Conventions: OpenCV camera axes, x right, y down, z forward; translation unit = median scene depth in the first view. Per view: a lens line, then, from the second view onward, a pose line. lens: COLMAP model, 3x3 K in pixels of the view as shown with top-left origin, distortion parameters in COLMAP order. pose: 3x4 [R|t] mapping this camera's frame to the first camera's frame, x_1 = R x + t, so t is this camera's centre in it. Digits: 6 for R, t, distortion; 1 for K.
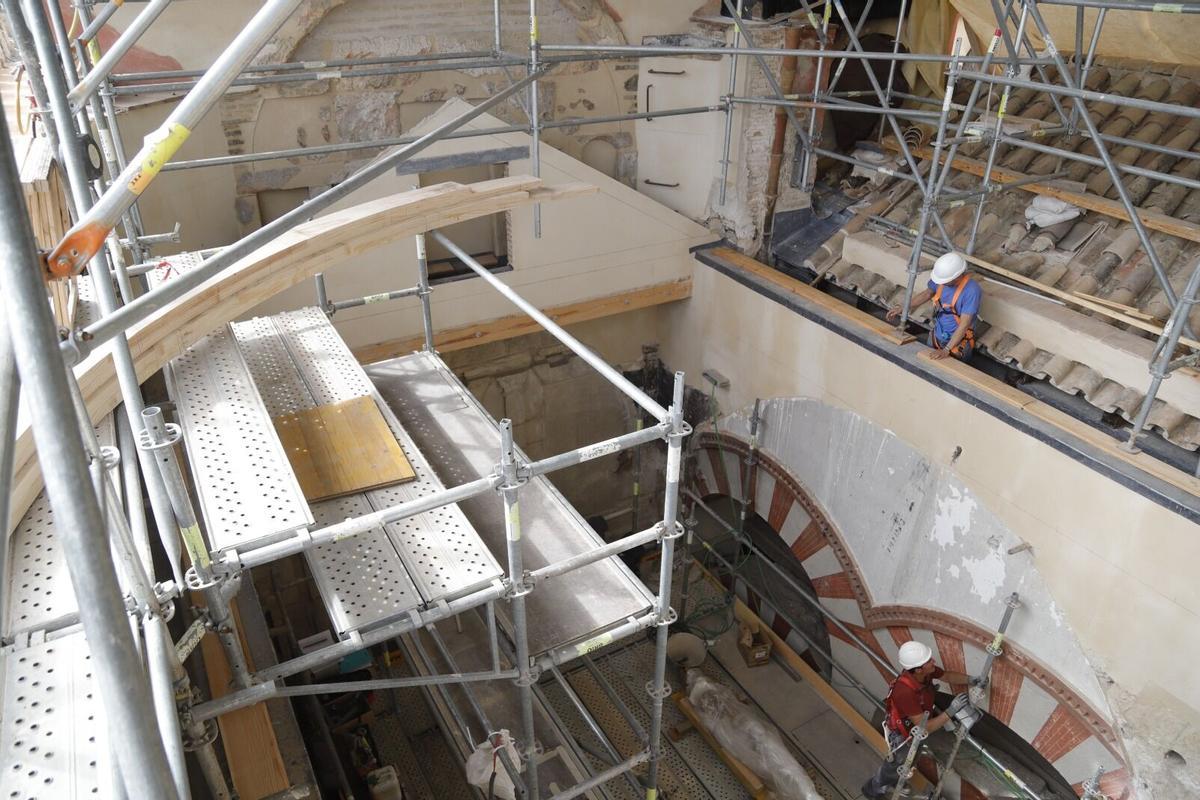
lens RADIAL K [[836.6, 0, 600.0], [0, 836.6, 400.0], [0, 0, 1]] dist [-0.098017, 0.052862]
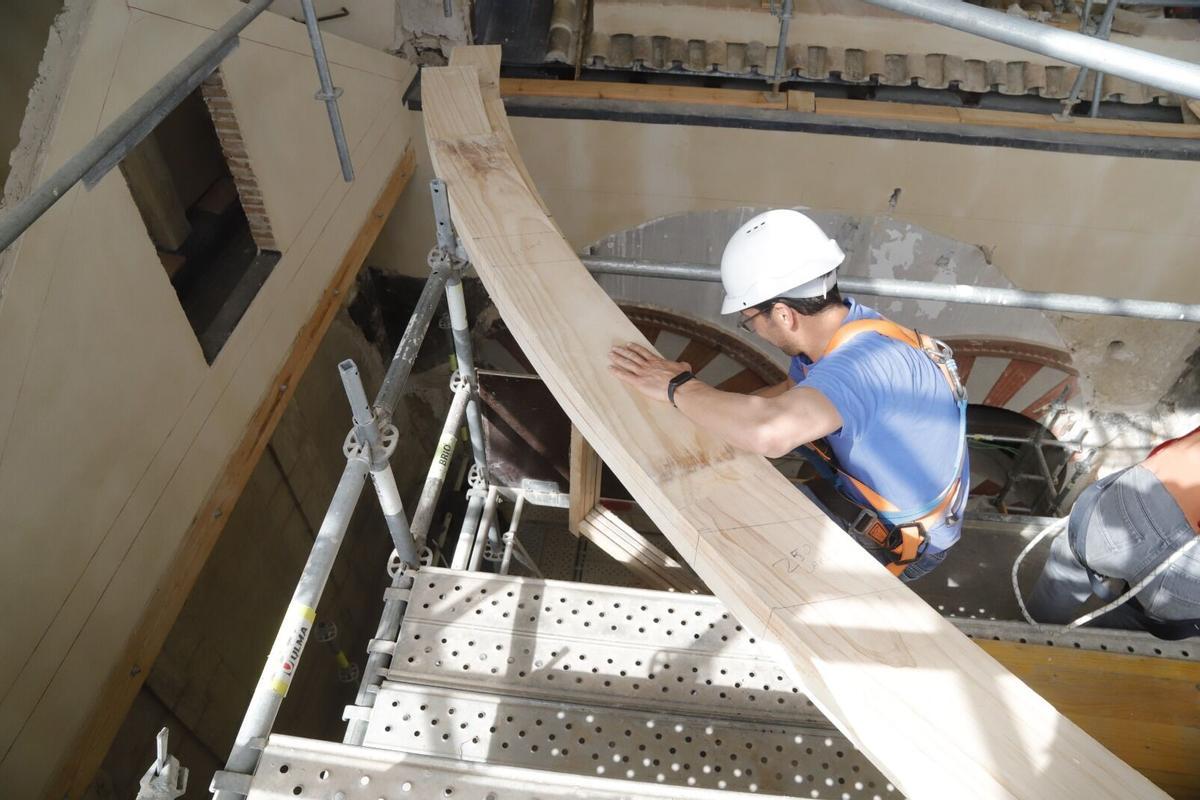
lens RADIAL K [[835.9, 0, 595.2], [0, 835.9, 409.0], [0, 0, 1]] dist [-0.093559, 0.053320]
pose [[0.601425, -0.585938, 0.543106, -0.359646], [0.399669, 0.809274, 0.430512, -0.238473], [-0.691775, -0.041858, 0.720899, 0.476607]]
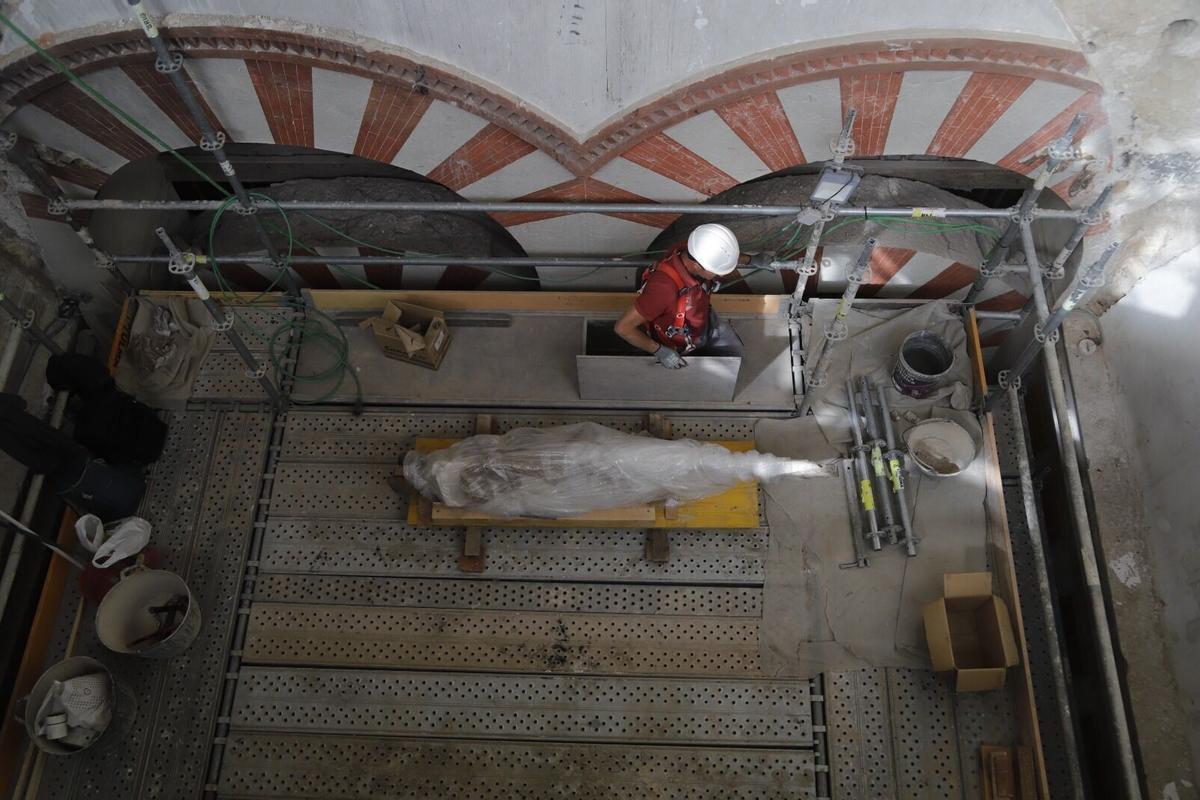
lens RADIAL K [[977.1, 0, 600.0], [0, 977.1, 400.0], [0, 0, 1]] dist [-0.012606, -0.001997]
pose [[0.537742, -0.767424, 0.349134, -0.008425], [0.449733, 0.611362, 0.651135, -0.052279], [-0.713144, -0.193125, 0.673890, 0.551957]]
